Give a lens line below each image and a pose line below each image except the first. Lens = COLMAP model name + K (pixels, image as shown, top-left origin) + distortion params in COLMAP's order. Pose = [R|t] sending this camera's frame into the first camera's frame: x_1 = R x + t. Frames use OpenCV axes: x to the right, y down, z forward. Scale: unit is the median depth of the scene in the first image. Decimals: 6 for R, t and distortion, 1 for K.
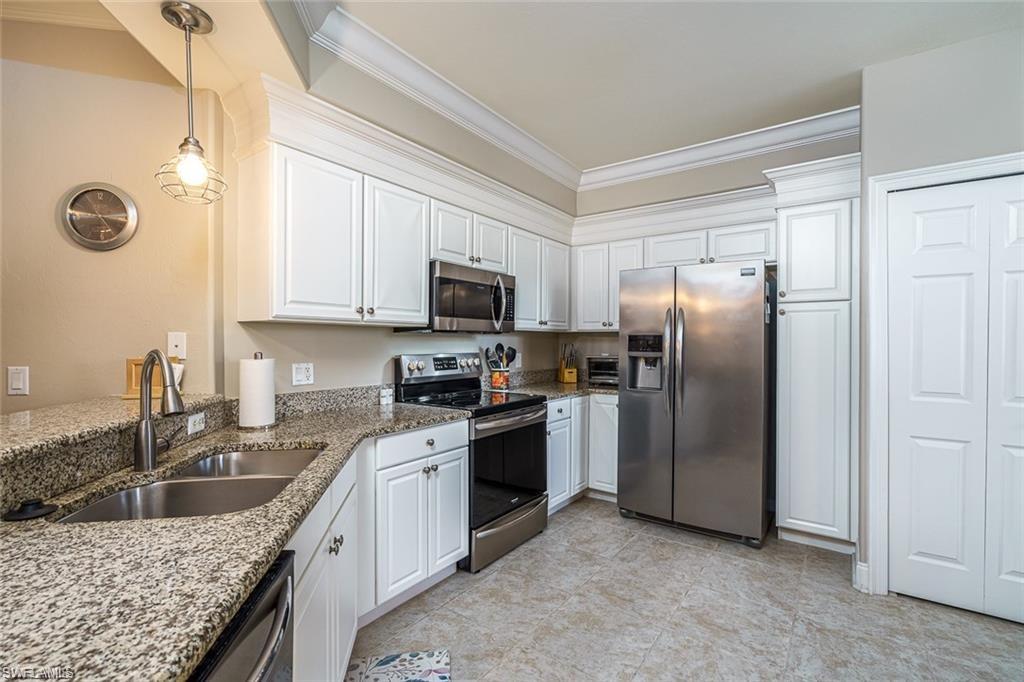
lens RADIAL K [[449.2, 0, 512.0], [0, 449.2, 341.0], [0, 0, 1]] dist [0.002476, 0.000604]
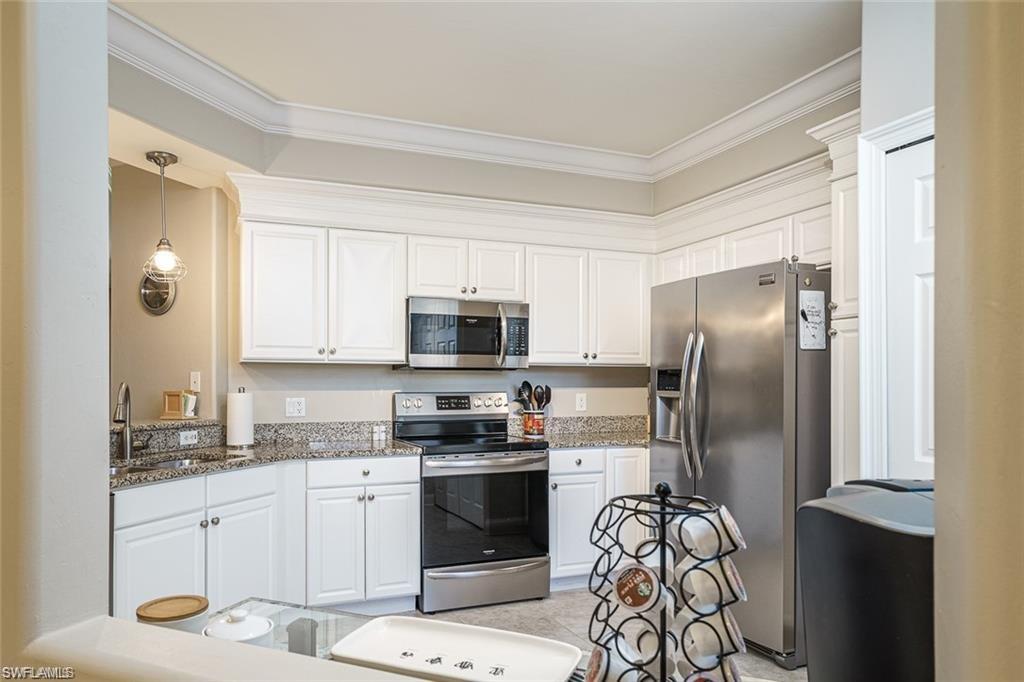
lens RADIAL K [[687.1, 0, 510.2], [0, 687.1, 374.0], [0, 0, 1]] dist [0.024146, -0.001281]
pose [[0.842114, -0.011532, -0.539176, 0.821324], [0.003421, 0.999865, -0.016041, 0.015886], [0.539289, 0.011664, 0.842040, -0.163227]]
